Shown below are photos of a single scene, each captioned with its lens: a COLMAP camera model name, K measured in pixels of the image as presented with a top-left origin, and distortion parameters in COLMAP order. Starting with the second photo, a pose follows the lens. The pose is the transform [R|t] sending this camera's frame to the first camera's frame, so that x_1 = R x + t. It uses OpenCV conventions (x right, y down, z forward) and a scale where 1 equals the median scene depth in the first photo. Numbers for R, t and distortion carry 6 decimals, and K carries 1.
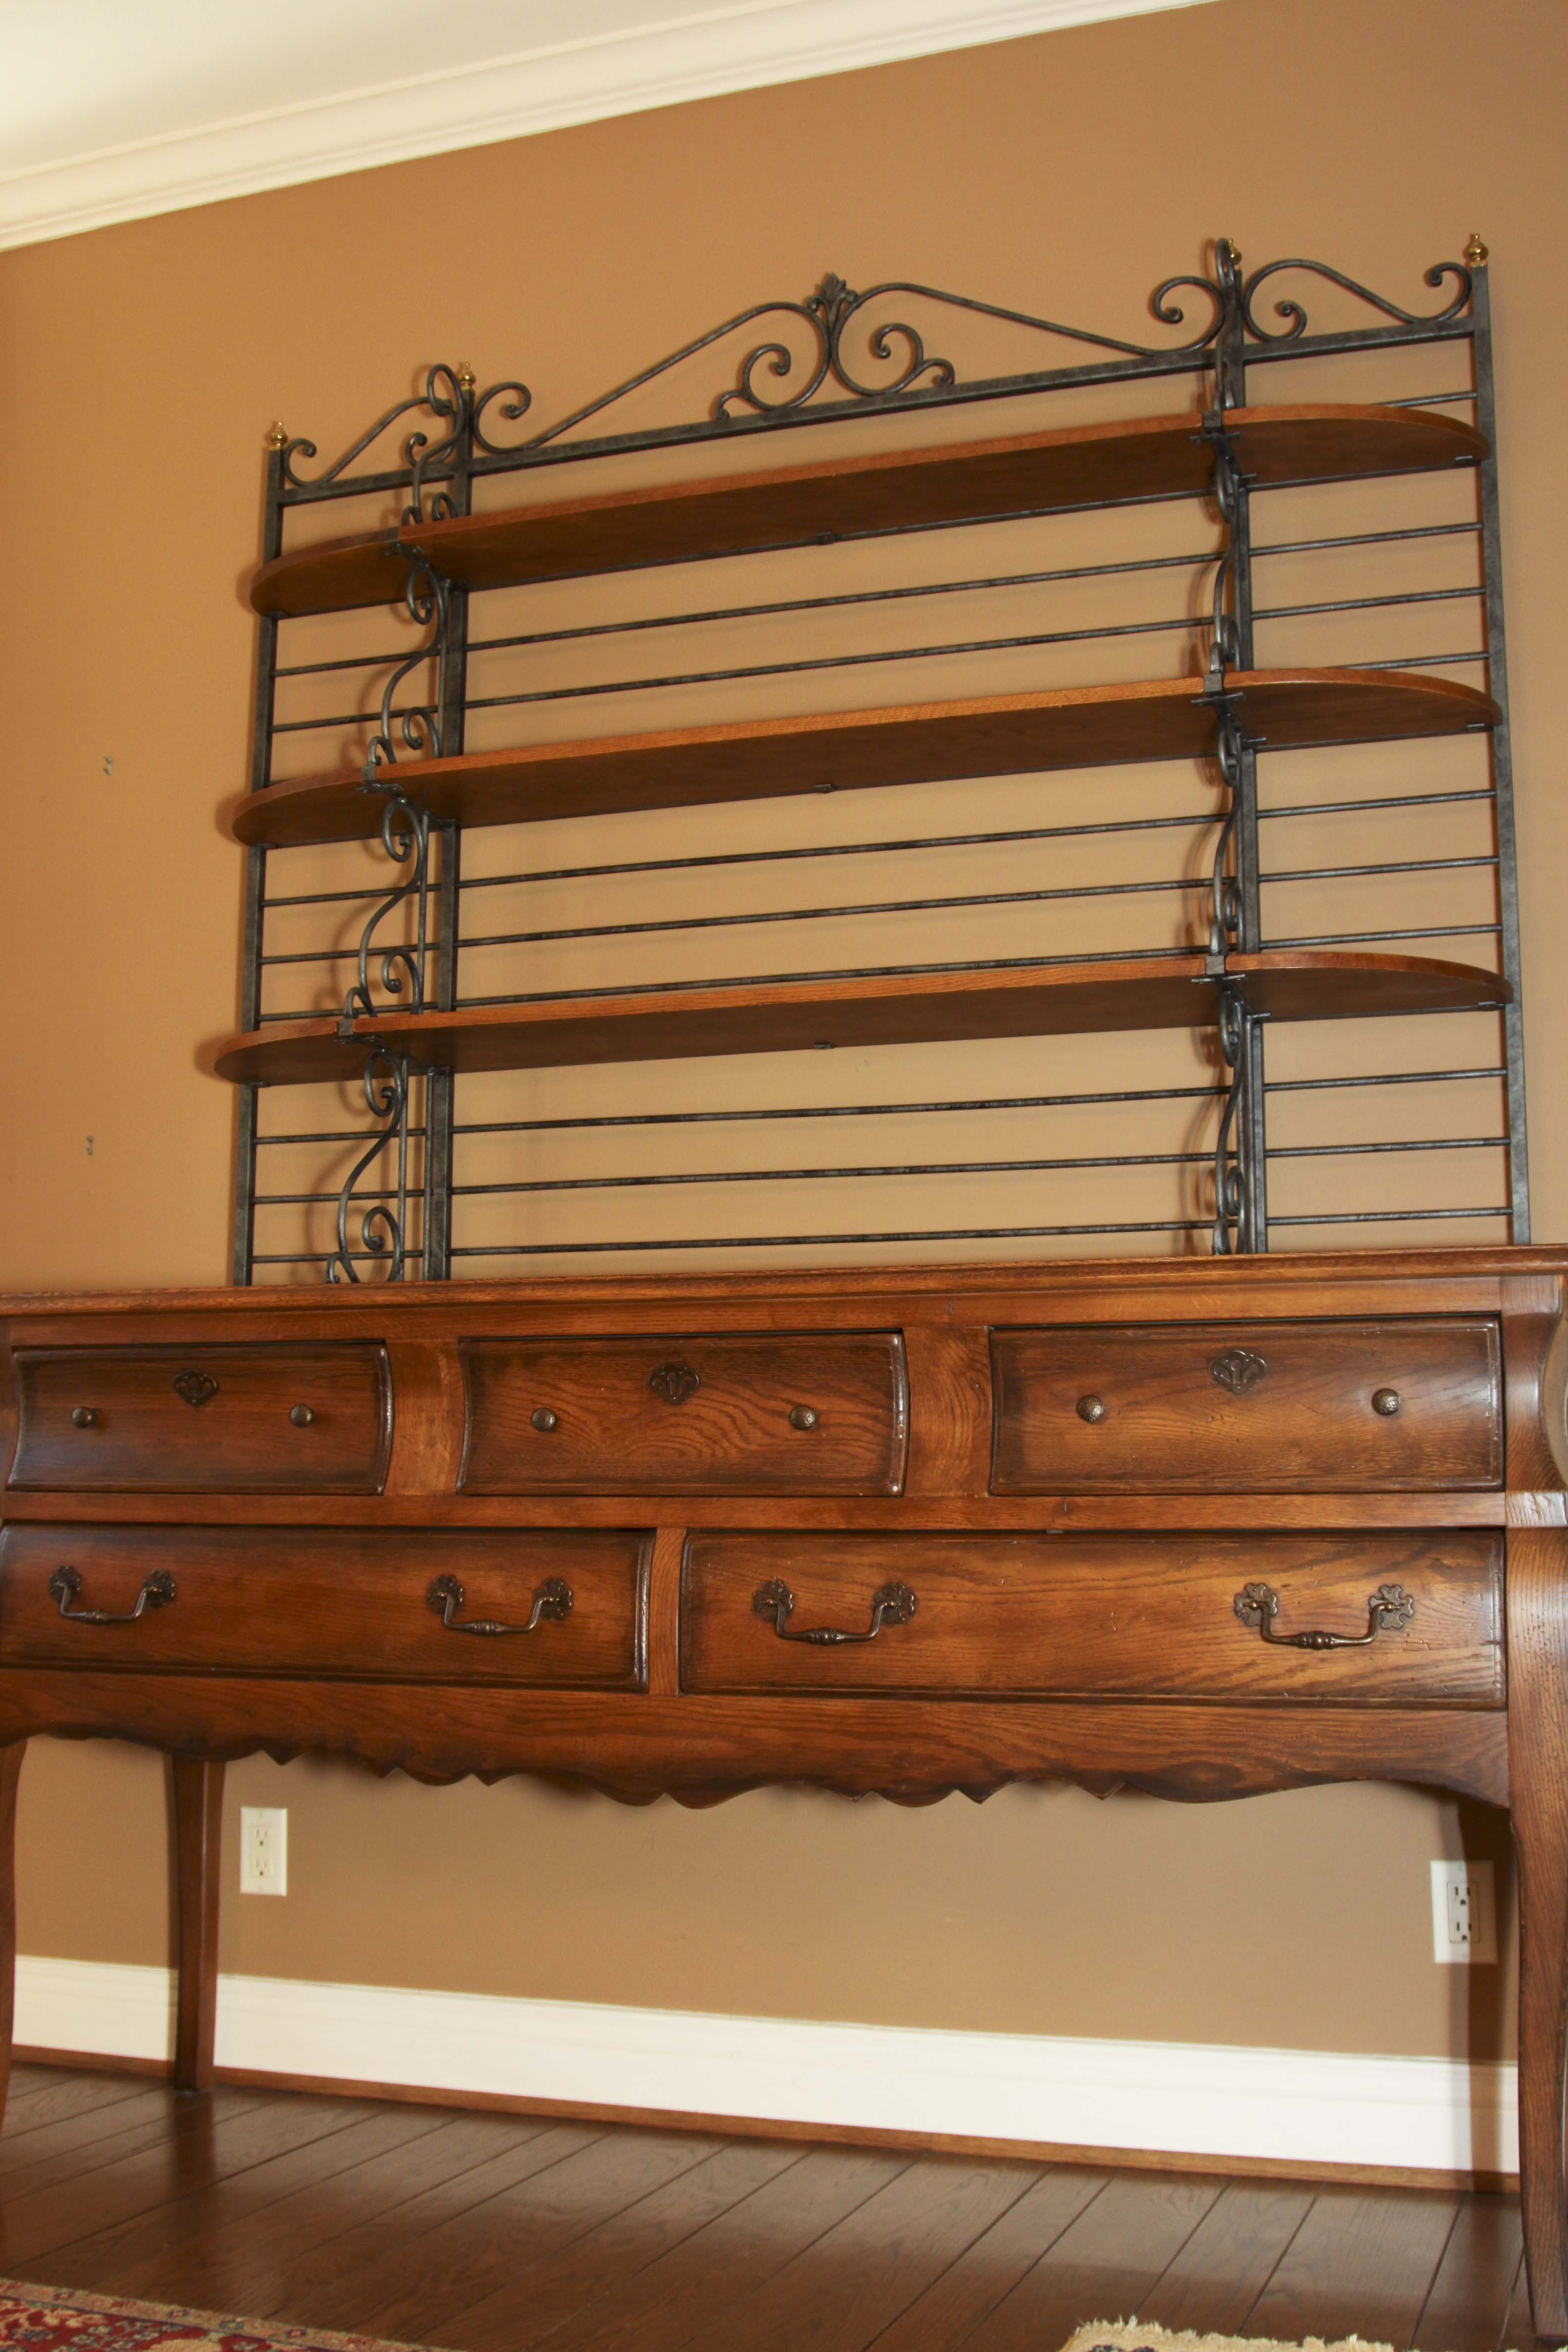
lens RADIAL K [[2487.9, 0, 791.1], [0, 2487.9, 1216.6], [0, 0, 1]] dist [-0.147611, 0.088565]
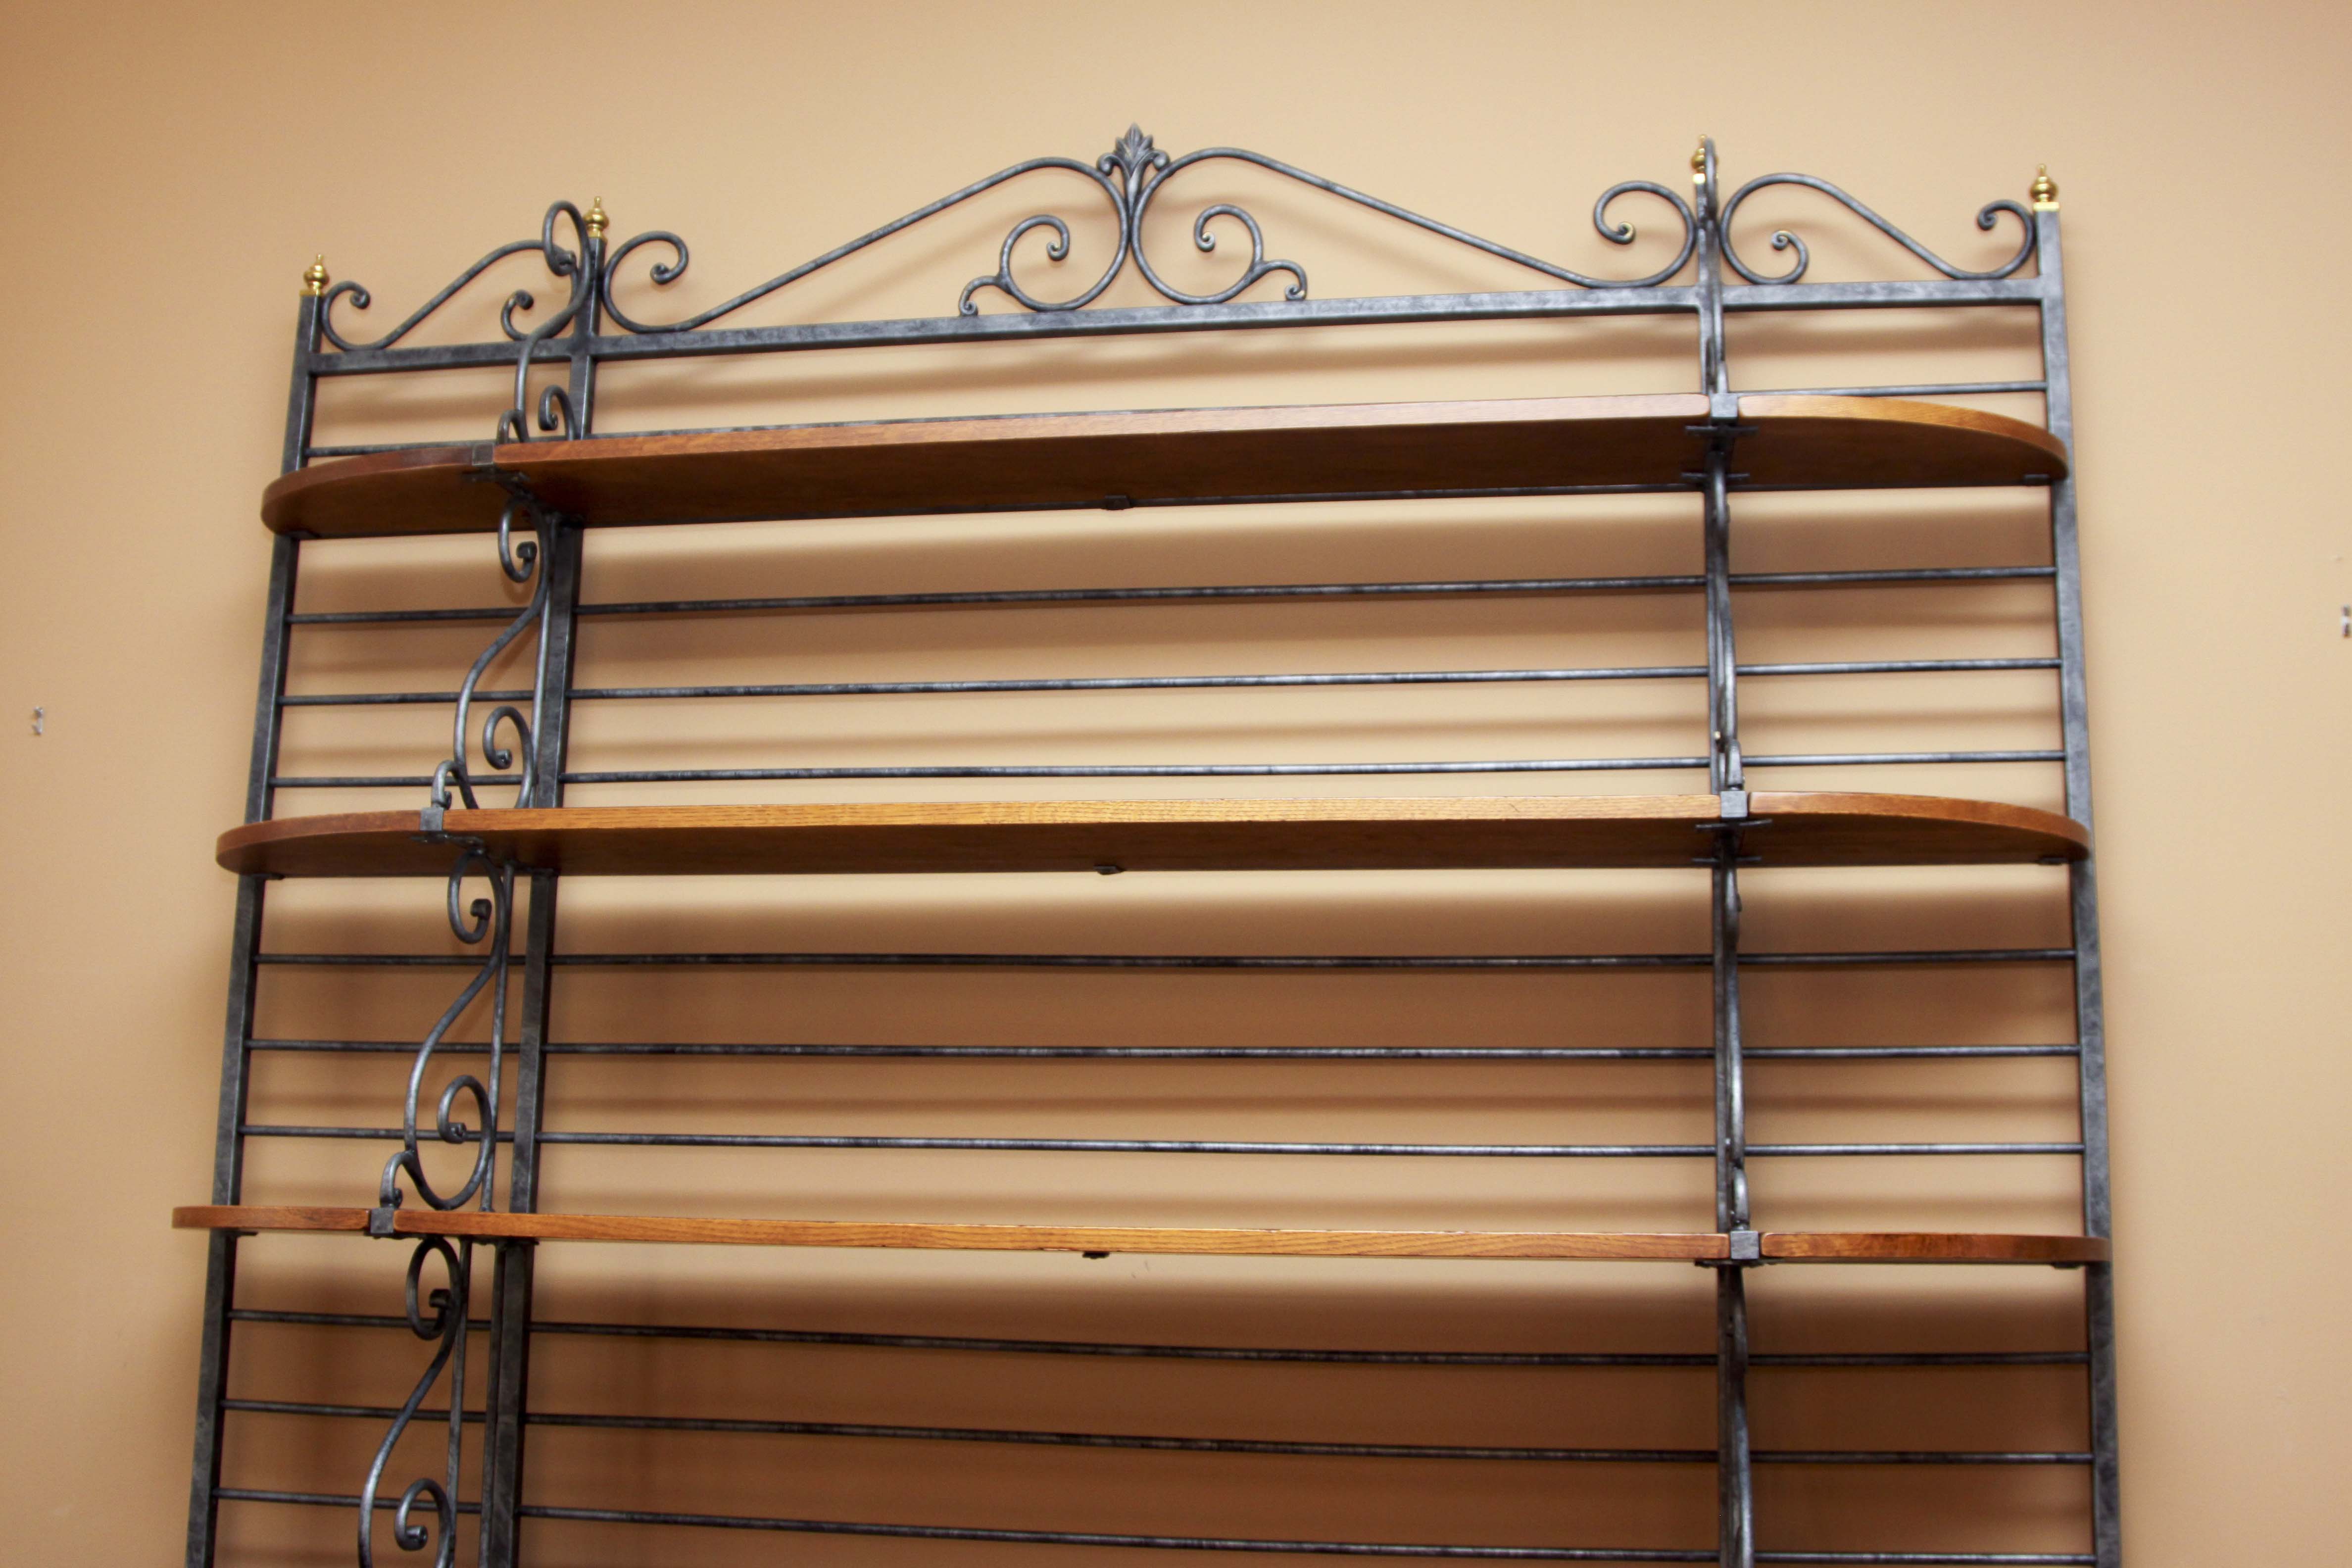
lens RADIAL K [[2487.9, 0, 1216.5], [0, 2487.9, 783.6], [0, 0, 1]] dist [-0.147611, 0.088565]
pose [[0.983907, 0.047914, 0.172136, -0.089643], [-0.035438, 0.996566, -0.074835, -0.170846], [-0.175130, 0.067530, 0.982227, 0.361558]]
